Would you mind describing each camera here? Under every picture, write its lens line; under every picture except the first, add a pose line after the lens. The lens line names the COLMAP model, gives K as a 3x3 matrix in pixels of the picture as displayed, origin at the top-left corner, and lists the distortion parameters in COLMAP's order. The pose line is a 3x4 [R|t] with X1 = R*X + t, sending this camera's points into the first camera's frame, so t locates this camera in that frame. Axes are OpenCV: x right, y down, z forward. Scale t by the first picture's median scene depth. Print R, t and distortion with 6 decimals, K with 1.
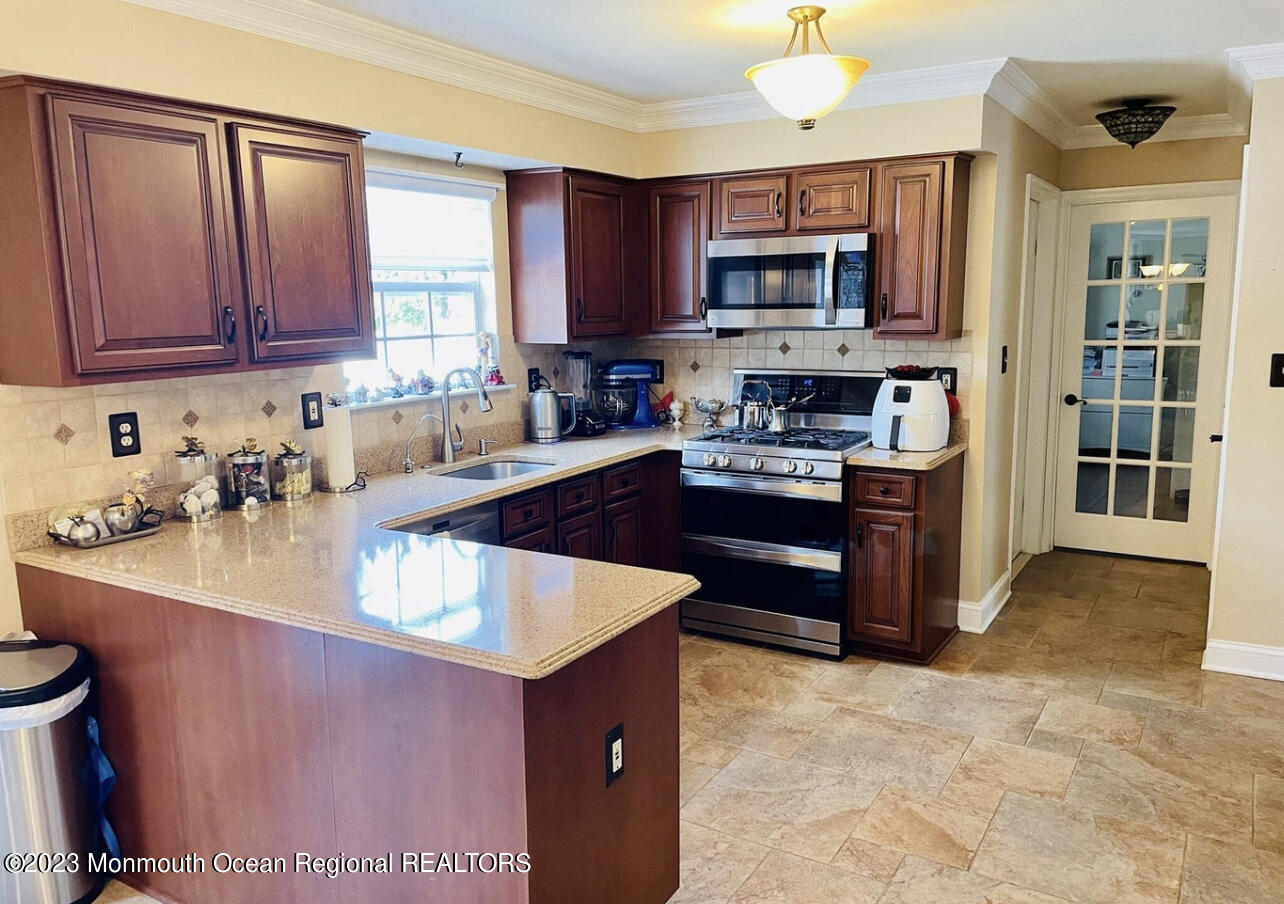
lens RADIAL K [[987.1, 0, 635.5], [0, 987.1, 448.6], [0, 0, 1]] dist [0.077182, -0.094457]
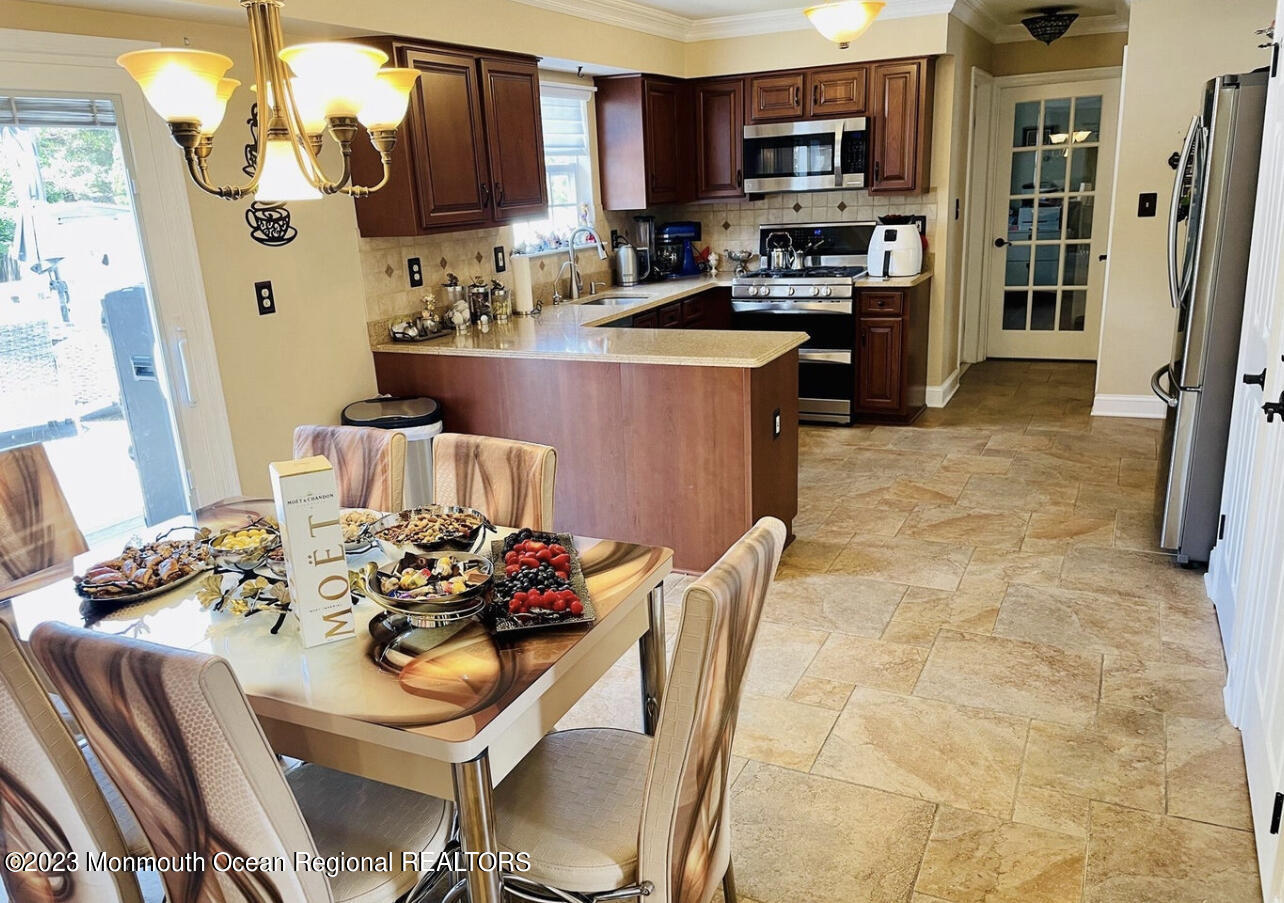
lens RADIAL K [[987.1, 0, 640.4], [0, 987.1, 463.8], [0, 0, 1]] dist [0.077182, -0.094457]
pose [[0.995115, -0.058299, 0.079675, -0.215485], [0.047973, 0.990886, 0.125867, 0.071671], [-0.086287, -0.121430, 0.988842, -0.403351]]
